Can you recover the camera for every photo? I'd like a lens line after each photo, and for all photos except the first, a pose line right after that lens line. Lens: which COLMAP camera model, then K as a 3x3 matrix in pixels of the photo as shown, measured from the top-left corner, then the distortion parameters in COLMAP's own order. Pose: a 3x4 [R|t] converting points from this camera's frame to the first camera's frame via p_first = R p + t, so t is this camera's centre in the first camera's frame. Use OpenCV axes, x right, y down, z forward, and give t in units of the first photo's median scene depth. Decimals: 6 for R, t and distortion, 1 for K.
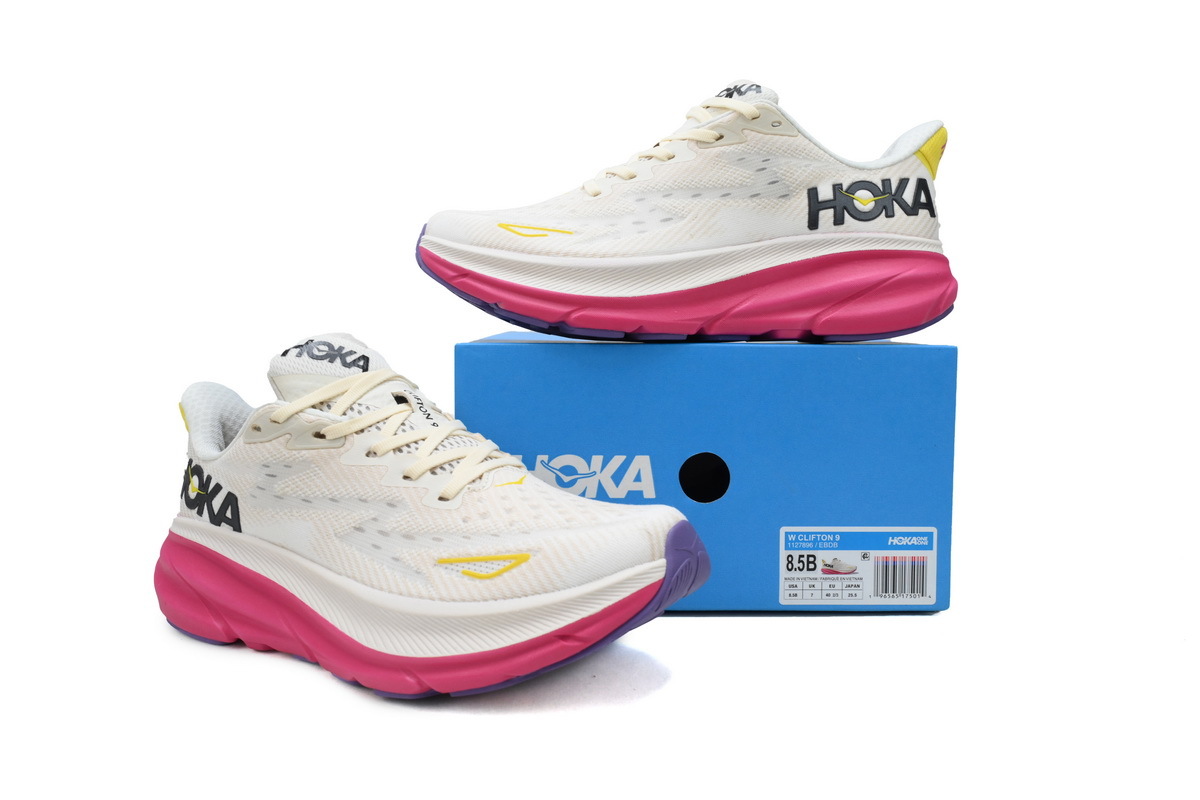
lens RADIAL K [[943.2, 0, 600.0], [0, 943.2, 400.0], [0, 0, 1]] dist [0.006112, 0.001767]
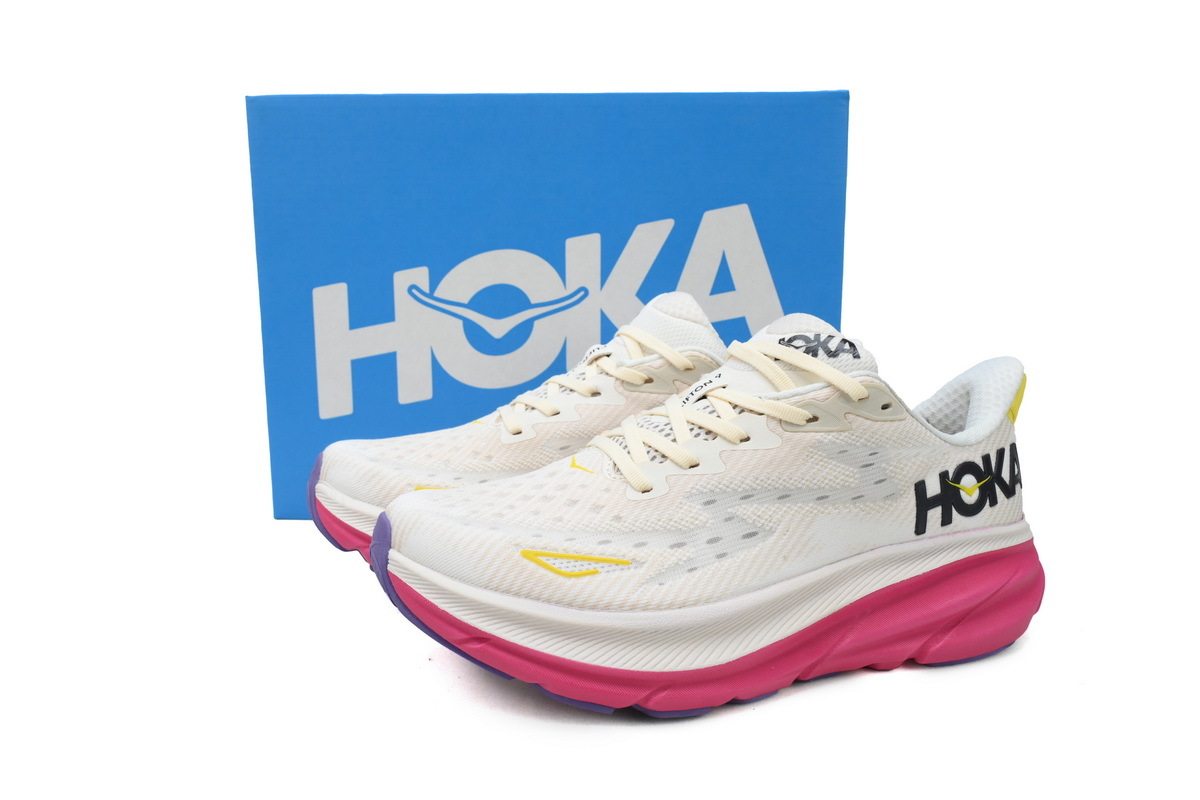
lens RADIAL K [[943.2, 0, 600.0], [0, 943.2, 400.0], [0, 0, 1]] dist [0.006112, 0.001767]
pose [[0.952831, -0.033062, 0.301695, -0.261315], [0.008035, 0.996448, 0.083820, -0.360026], [-0.303395, -0.077442, 0.949713, 0.342687]]
